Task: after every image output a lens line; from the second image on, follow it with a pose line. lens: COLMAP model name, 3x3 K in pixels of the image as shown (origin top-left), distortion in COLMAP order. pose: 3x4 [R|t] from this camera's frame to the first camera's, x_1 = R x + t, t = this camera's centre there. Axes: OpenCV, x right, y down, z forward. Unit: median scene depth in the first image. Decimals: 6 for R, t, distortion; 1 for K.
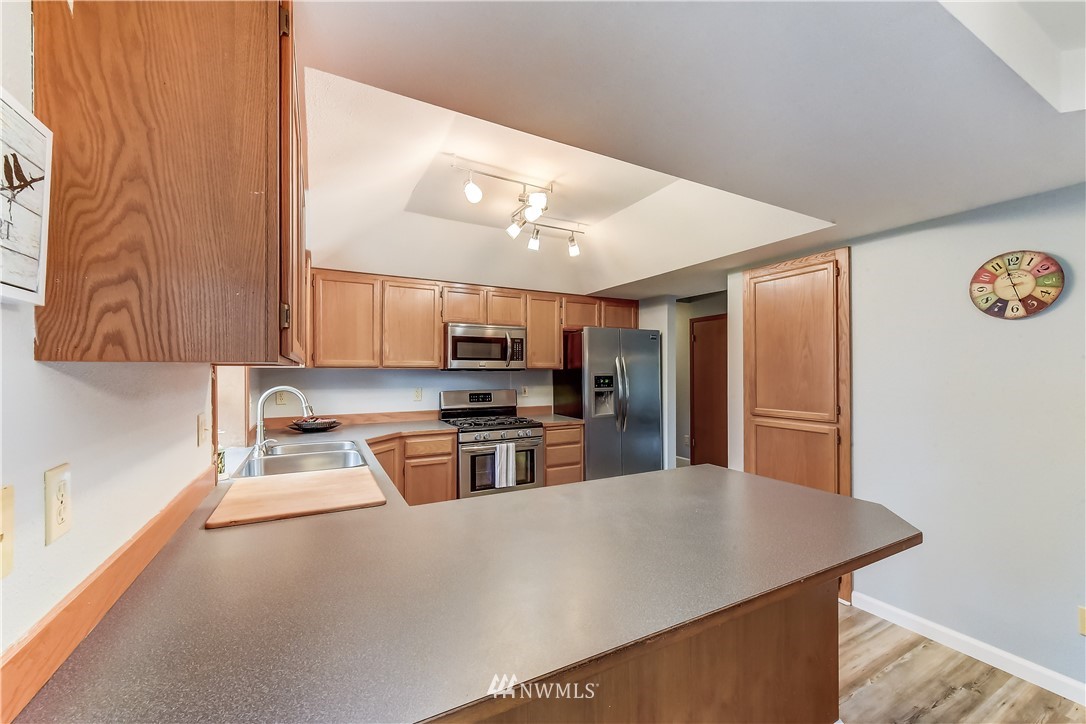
lens RADIAL K [[429.4, 0, 551.4], [0, 429.4, 372.1], [0, 0, 1]] dist [0.005706, -0.001687]
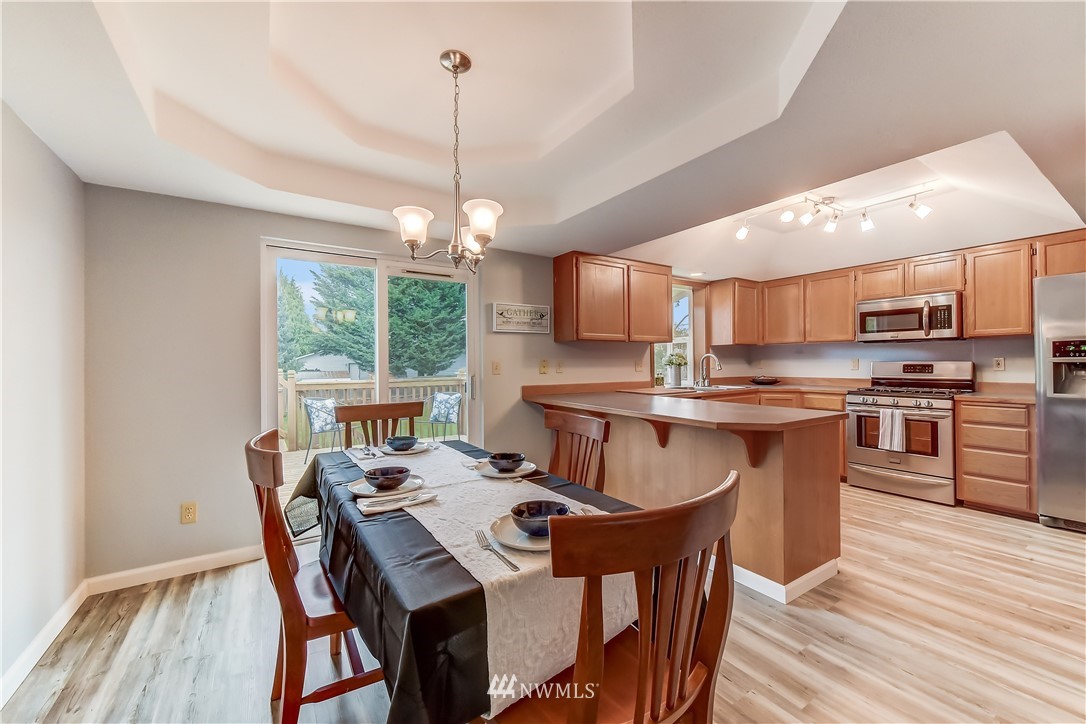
lens RADIAL K [[429.4, 0, 546.2], [0, 429.4, 360.3], [0, 0, 1]] dist [0.005706, -0.001687]
pose [[0.081418, -0.004972, -0.996668, 0.823781], [0.001939, 0.999986, -0.004831, 0.046280], [0.996678, -0.001539, 0.081427, 0.066246]]
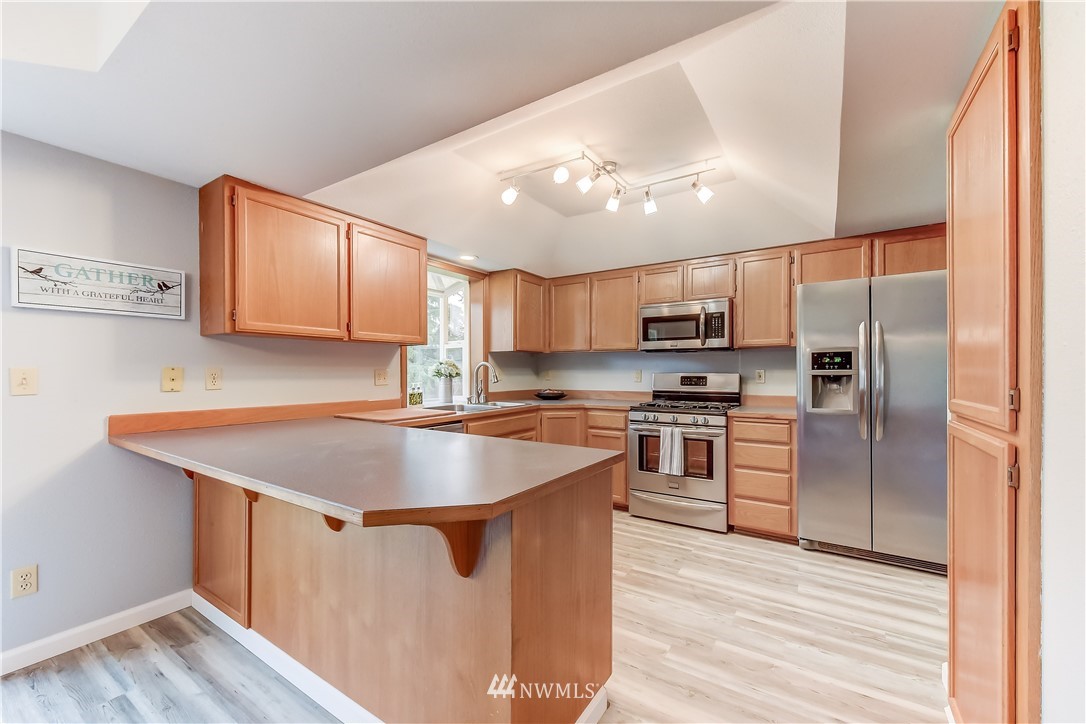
lens RADIAL K [[429.4, 0, 547.4], [0, 429.4, 372.2], [0, 0, 1]] dist [0.005706, -0.001687]
pose [[0.470661, 0.001520, -0.882313, 0.548342], [-0.004327, 0.999990, -0.000585, 0.045641], [0.882304, 0.004093, 0.470663, 0.308437]]
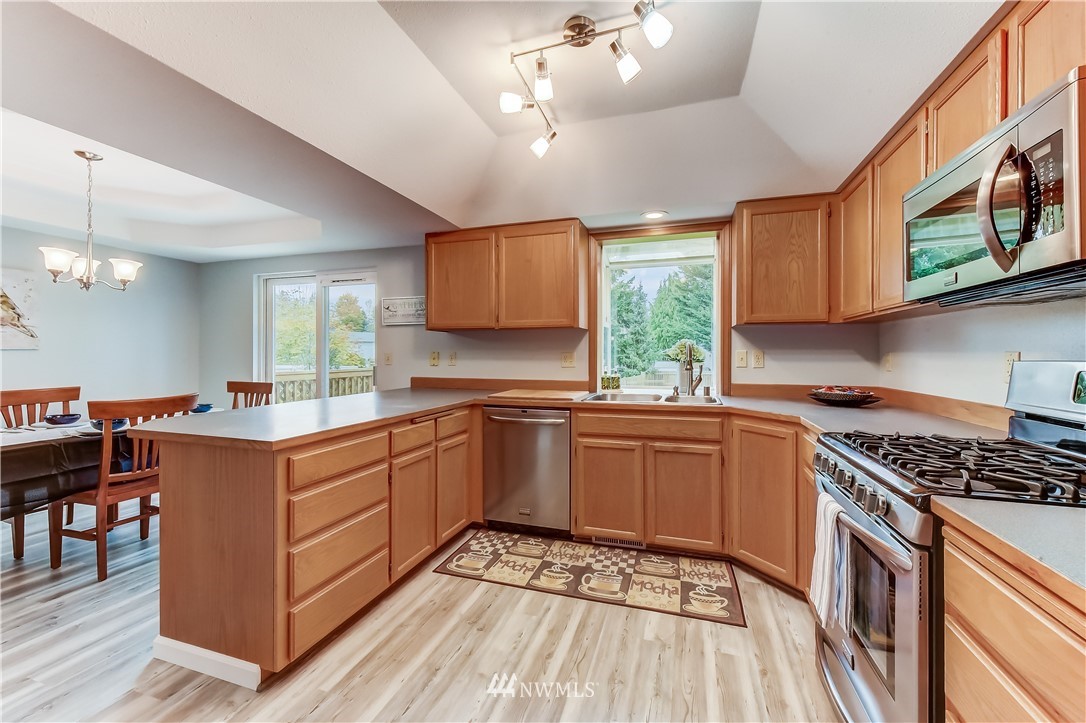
lens RADIAL K [[429.4, 0, 553.4], [0, 429.4, 354.2], [0, 0, 1]] dist [0.005706, -0.001687]
pose [[-0.724793, -0.002066, -0.688963, 0.297313], [-0.006291, 0.999974, 0.003619, 0.041375], [0.688938, 0.006958, -0.724787, 1.030114]]
